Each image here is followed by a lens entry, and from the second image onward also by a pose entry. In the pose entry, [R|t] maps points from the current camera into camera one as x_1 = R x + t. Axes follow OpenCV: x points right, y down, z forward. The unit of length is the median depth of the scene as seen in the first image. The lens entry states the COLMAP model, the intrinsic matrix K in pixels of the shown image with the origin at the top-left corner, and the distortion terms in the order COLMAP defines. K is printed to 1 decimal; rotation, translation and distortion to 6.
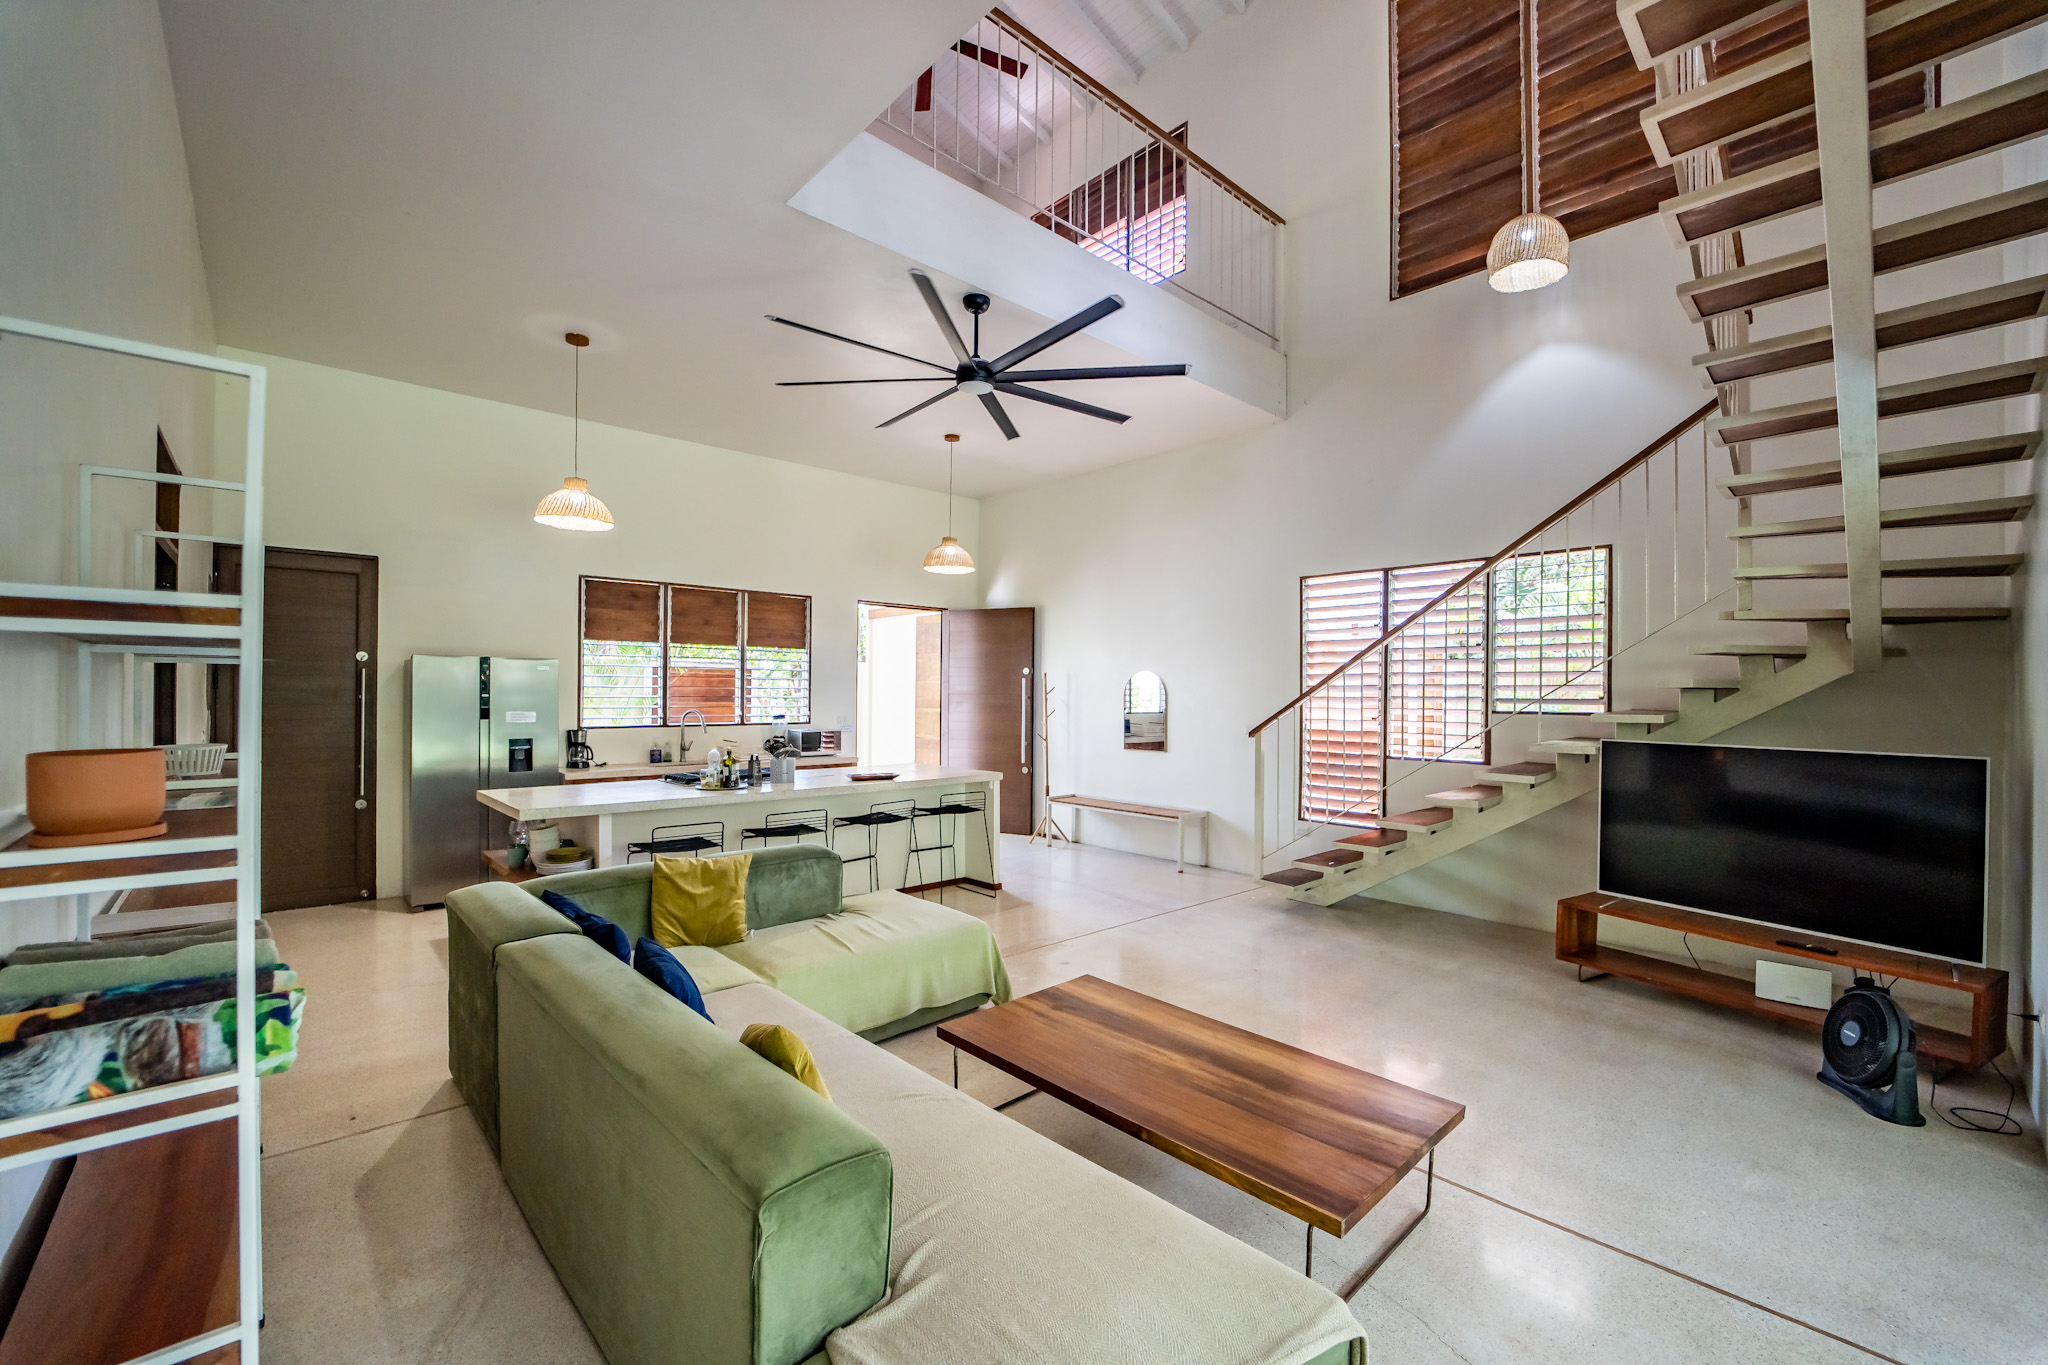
lens RADIAL K [[822.5, 0, 1024.0], [0, 822.5, 682.5], [0, 0, 1]] dist [-0.035660, -0.000027]
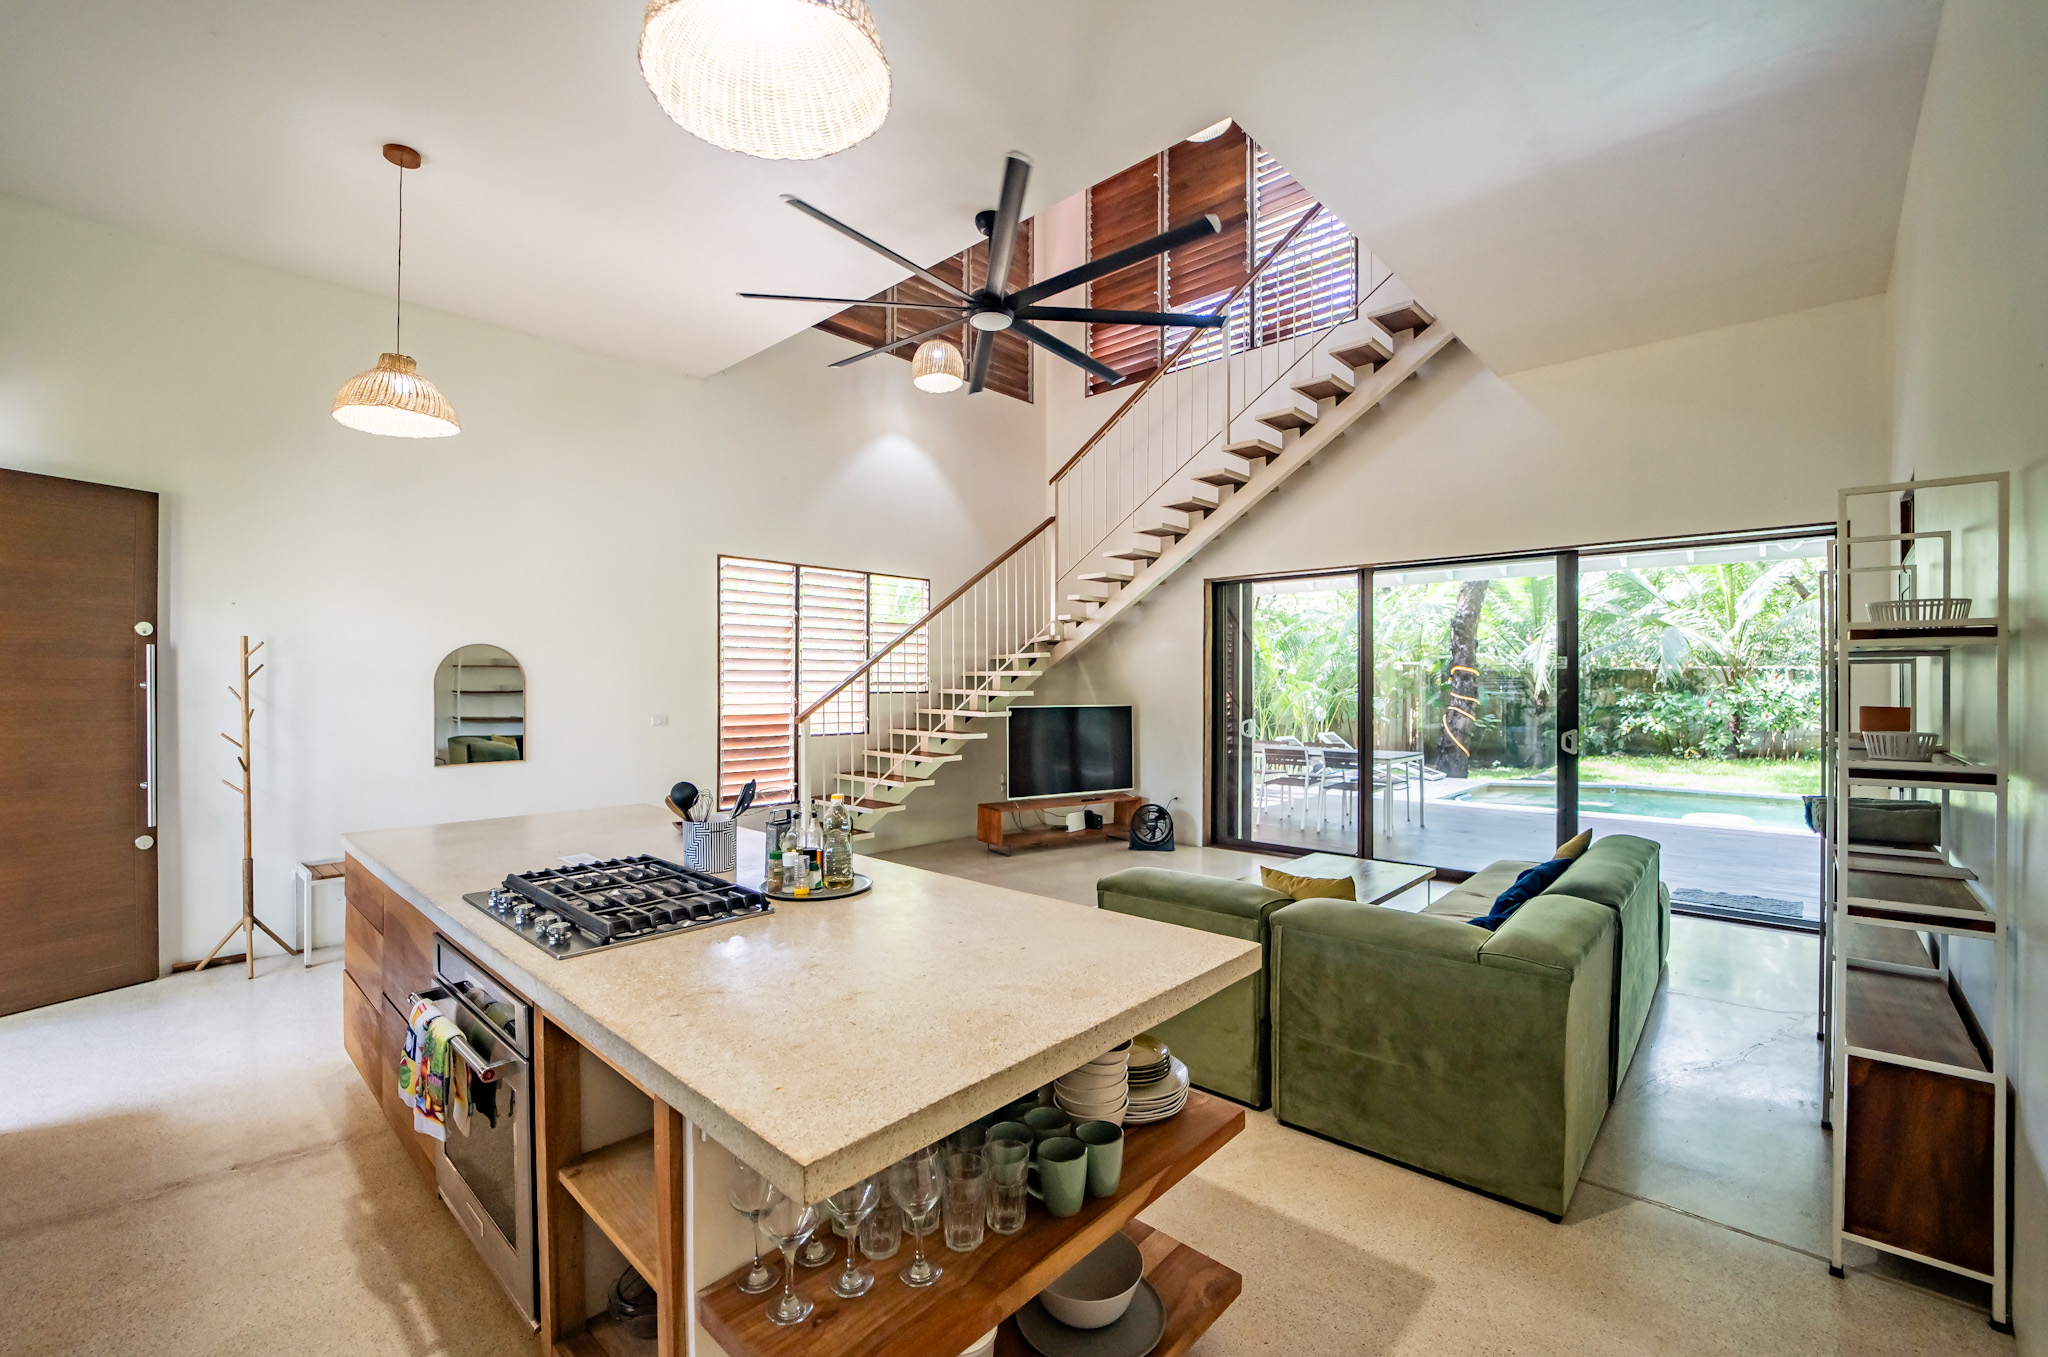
lens RADIAL K [[842.5, 0, 1024.0], [0, 842.5, 678.5], [0, 0, 1]] dist [-0.013093, 0.000123]
pose [[-0.066162, -0.001333, 0.997808, -0.807481], [-0.014927, 0.999889, 0.000346, 0.010750], [-0.997697, -0.014872, -0.066175, 0.876334]]
